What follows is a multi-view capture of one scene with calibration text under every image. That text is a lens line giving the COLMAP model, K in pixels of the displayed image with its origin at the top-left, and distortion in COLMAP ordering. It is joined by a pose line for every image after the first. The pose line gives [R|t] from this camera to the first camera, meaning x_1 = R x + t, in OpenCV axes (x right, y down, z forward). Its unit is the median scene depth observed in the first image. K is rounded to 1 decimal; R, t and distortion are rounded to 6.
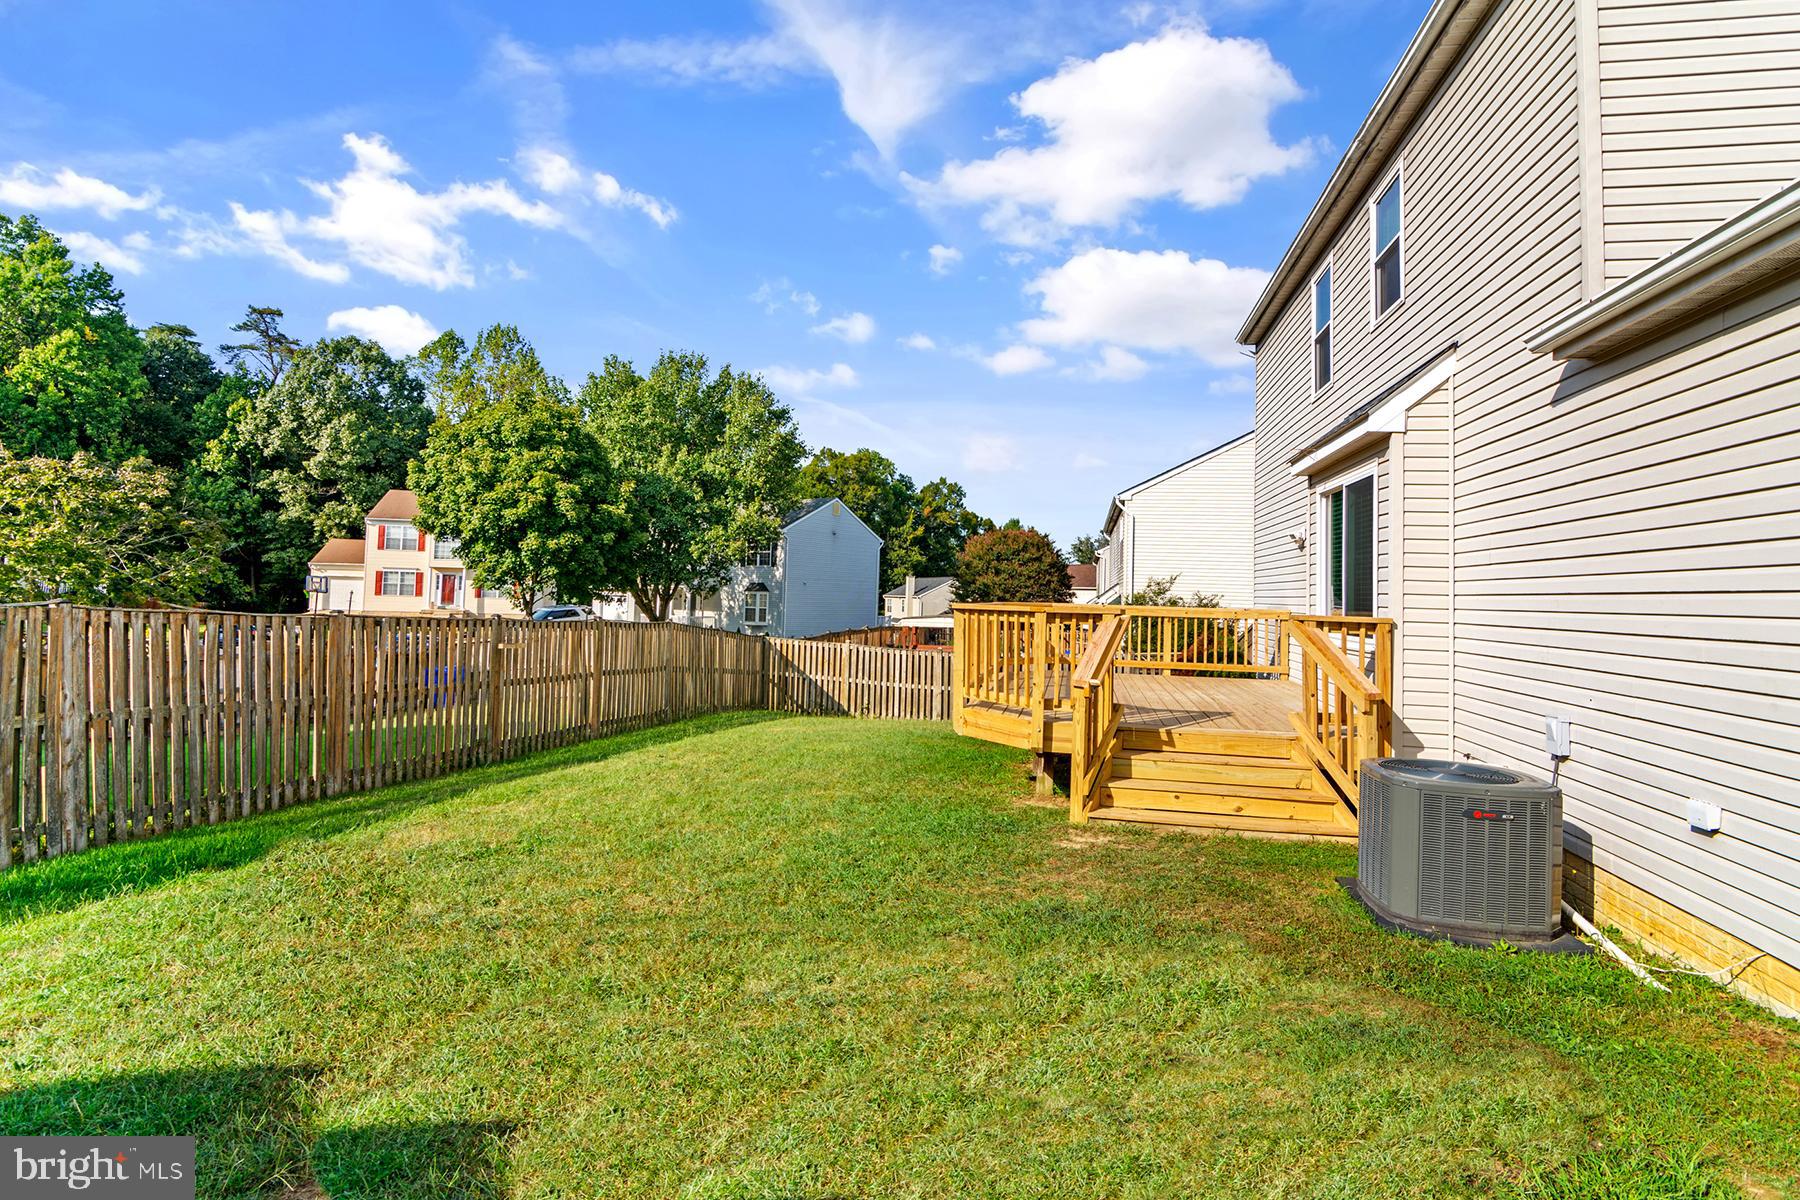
lens RADIAL K [[882.6, 0, 895.4], [0, 882.6, 569.2], [0, 0, 1]] dist [-0.002888, -0.006554]
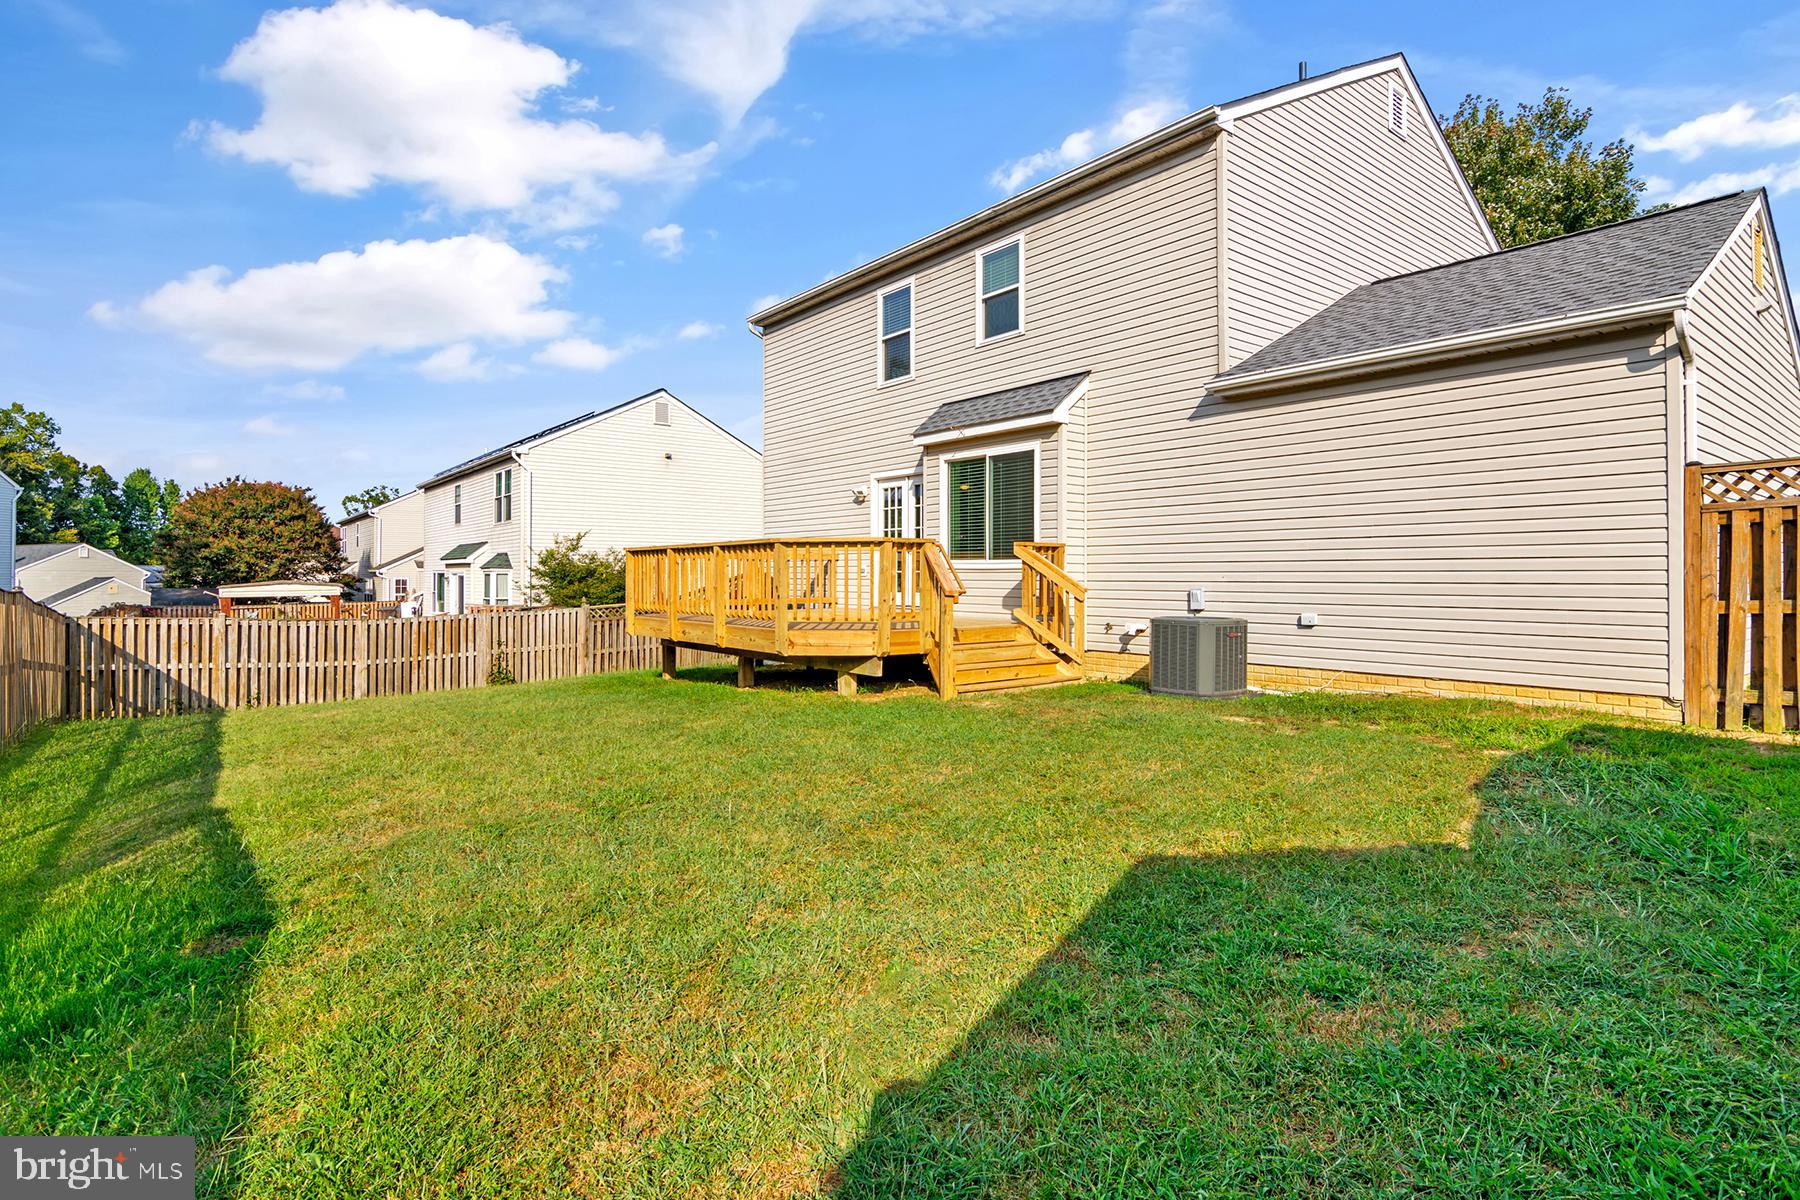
lens RADIAL K [[882.6, 0, 895.4], [0, 882.6, 569.2], [0, 0, 1]] dist [-0.002888, -0.006554]
pose [[0.619671, -0.023801, 0.784501, -0.154819], [-0.002718, 0.999469, 0.032470, 0.009714], [-0.784857, -0.022253, 0.619277, 0.049265]]
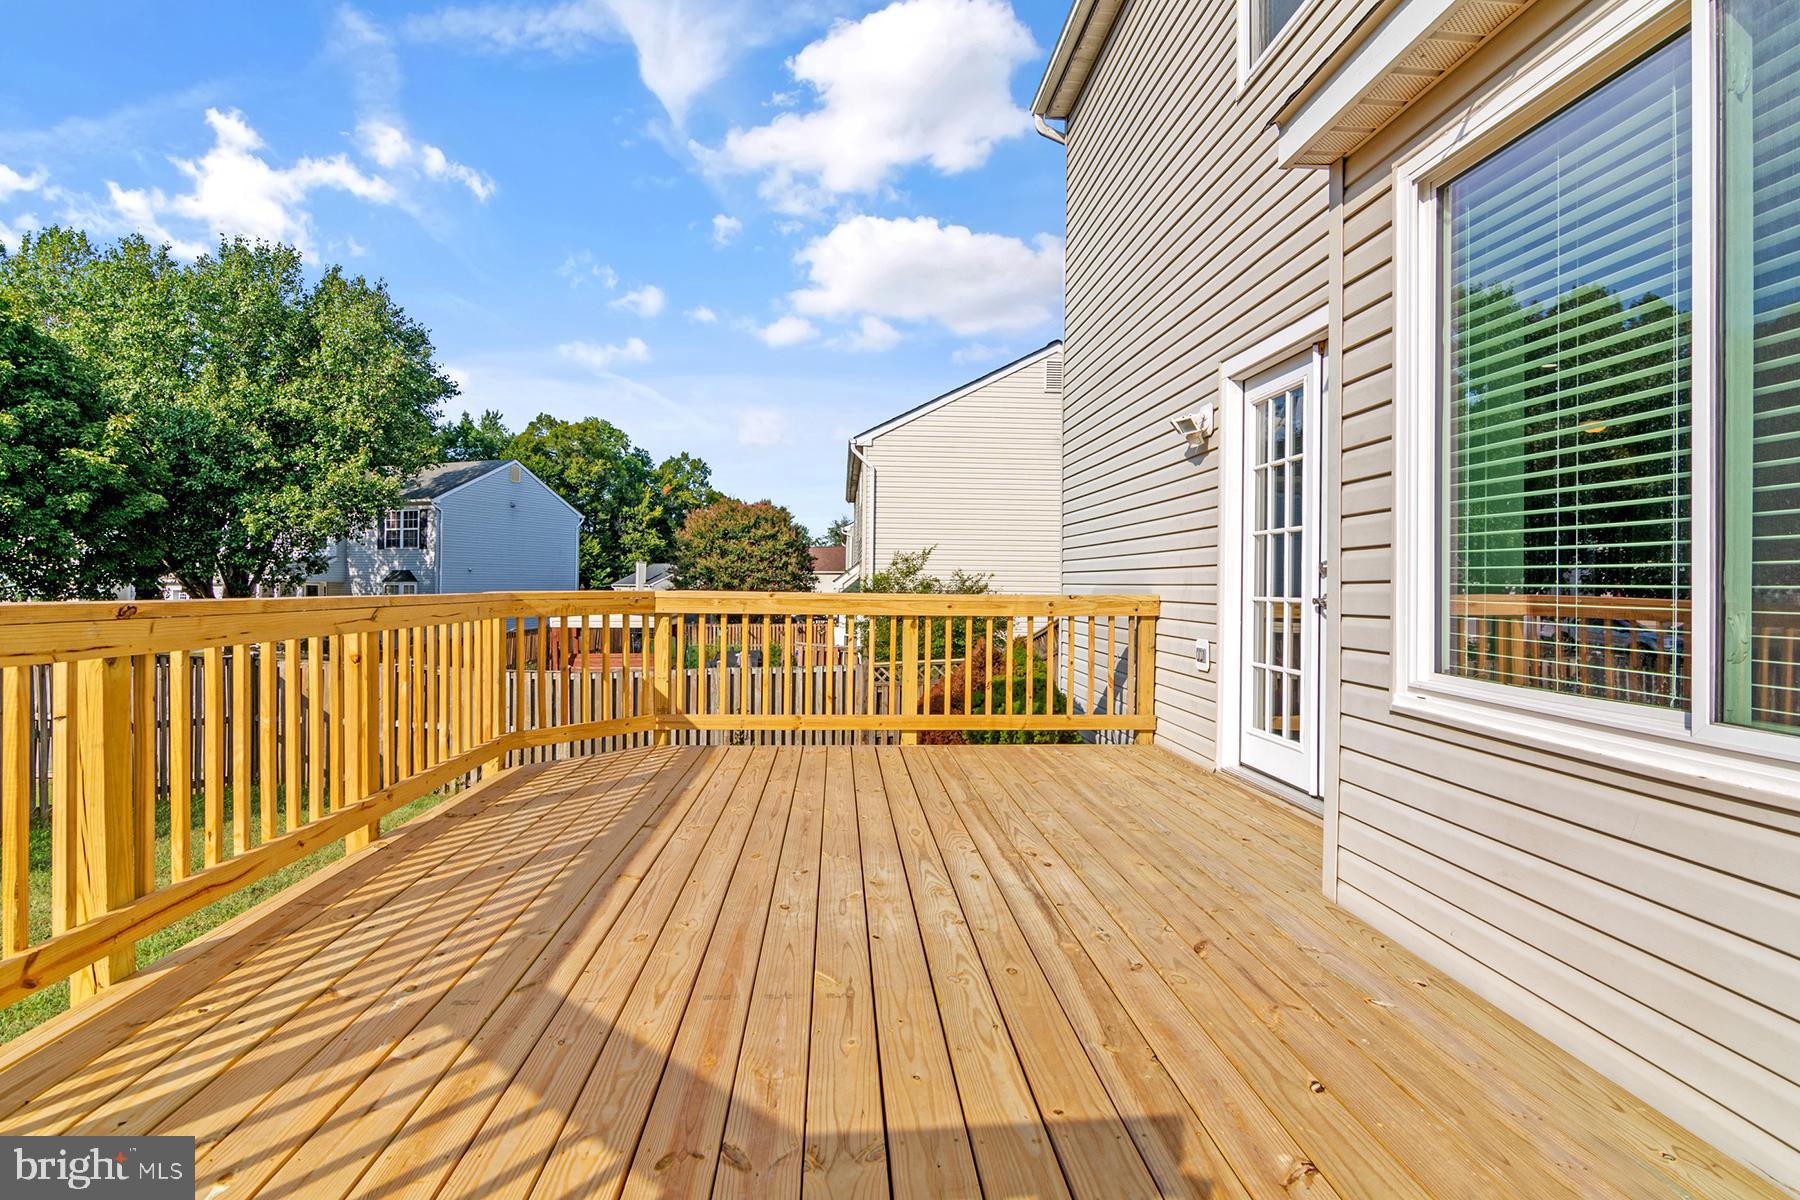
lens RADIAL K [[882.6, 0, 895.4], [0, 882.6, 569.2], [0, 0, 1]] dist [-0.002888, -0.006554]
pose [[0.965077, -0.013187, 0.261633, 0.060165], [0.009390, 0.999832, 0.015757, 0.007403], [-0.261797, -0.012750, 0.965039, 0.185603]]
